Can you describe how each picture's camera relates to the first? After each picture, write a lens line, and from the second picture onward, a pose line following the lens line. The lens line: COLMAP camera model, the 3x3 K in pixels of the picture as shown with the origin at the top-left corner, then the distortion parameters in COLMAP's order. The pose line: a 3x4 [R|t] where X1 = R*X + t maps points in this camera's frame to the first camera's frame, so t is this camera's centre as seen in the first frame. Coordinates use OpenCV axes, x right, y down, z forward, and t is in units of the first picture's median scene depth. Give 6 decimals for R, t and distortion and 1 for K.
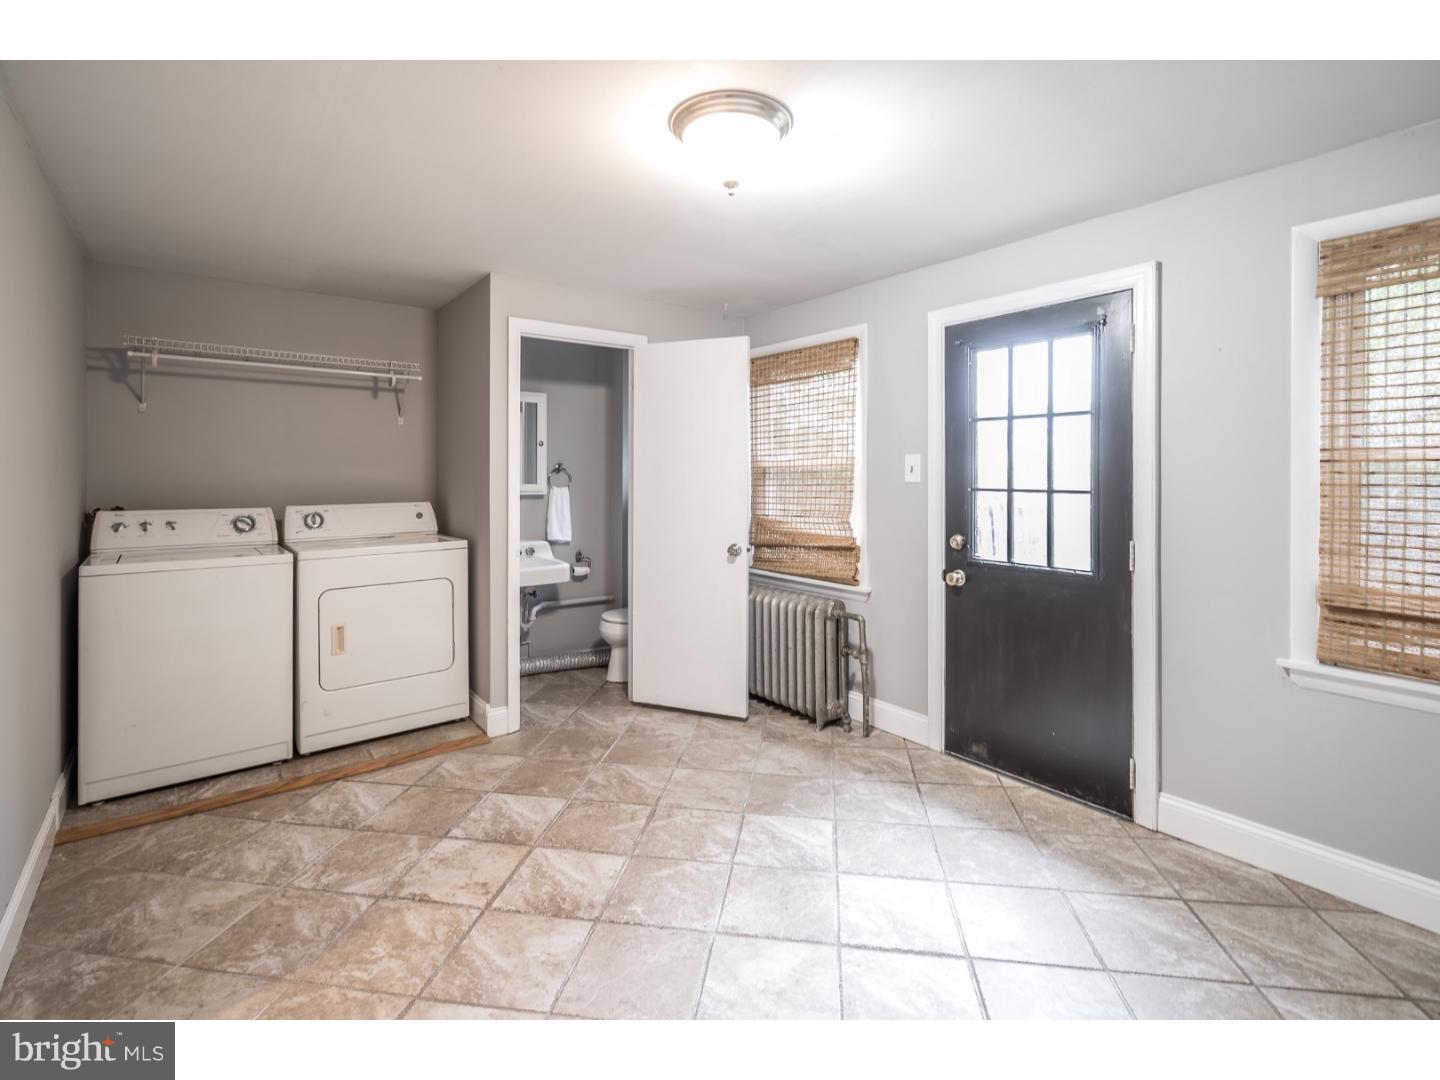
lens RADIAL K [[682.1, 0, 718.2], [0, 682.1, 471.3], [0, 0, 1]] dist [-0.001430, -0.000004]
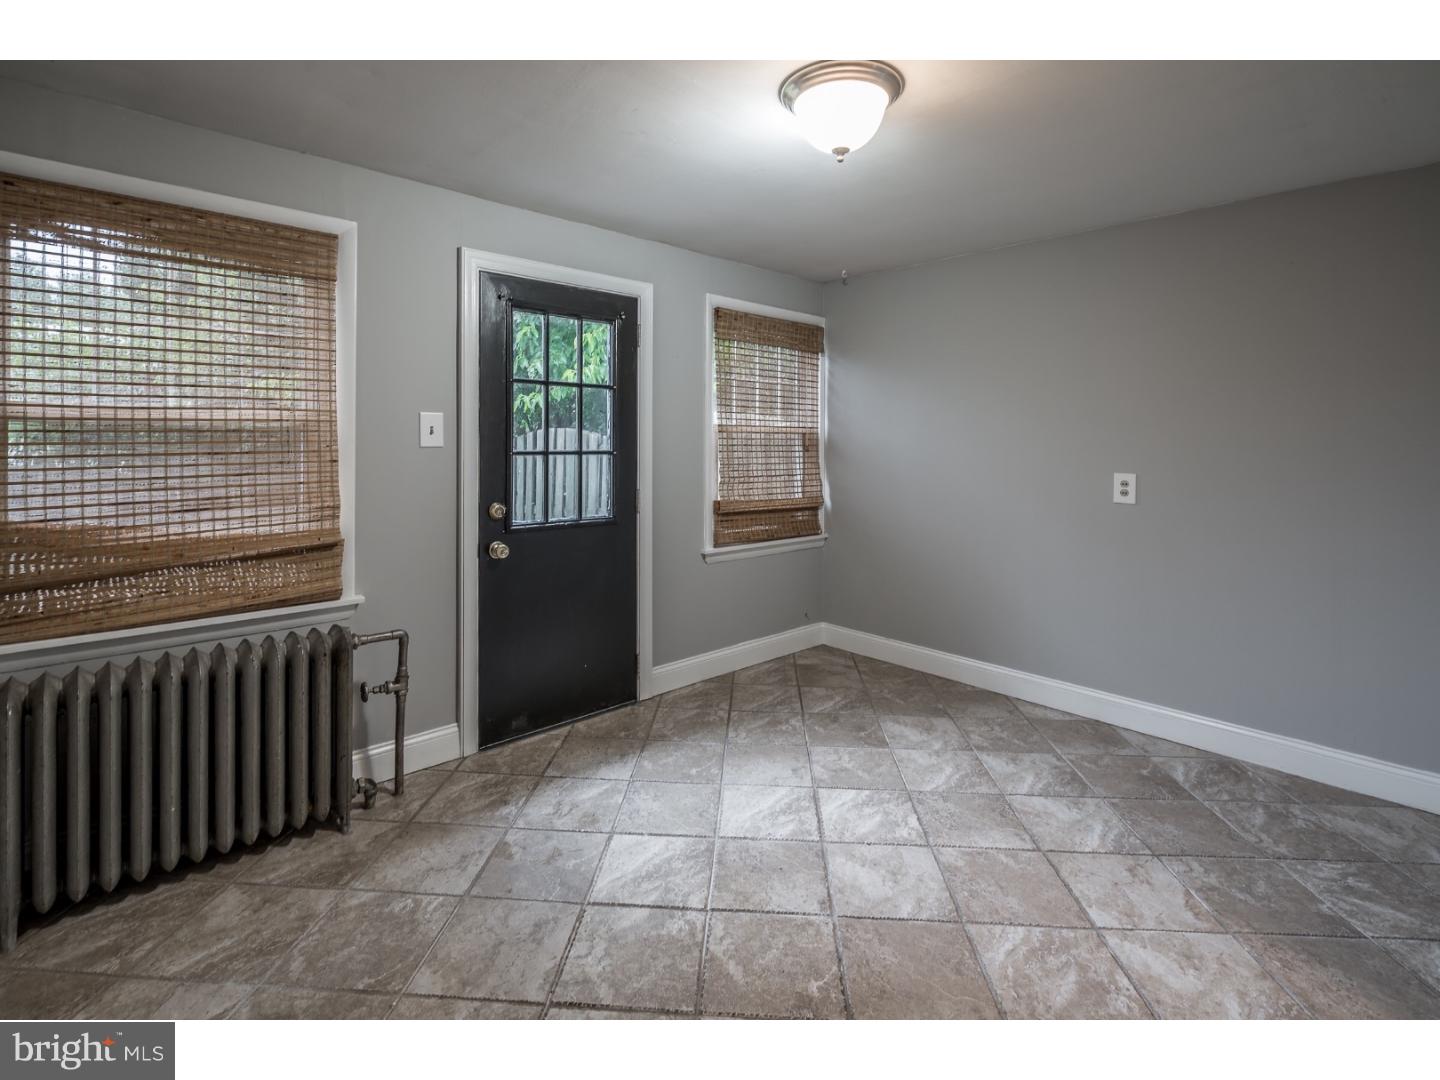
lens RADIAL K [[694.1, 0, 720.8], [0, 694.1, 430.2], [0, 0, 1]] dist [-0.000224, 0.000195]
pose [[-0.099010, 0.011333, 0.995022, -0.643219], [-0.012612, 0.999841, -0.012642, 0.003227], [-0.995007, -0.013801, -0.098851, 0.835987]]
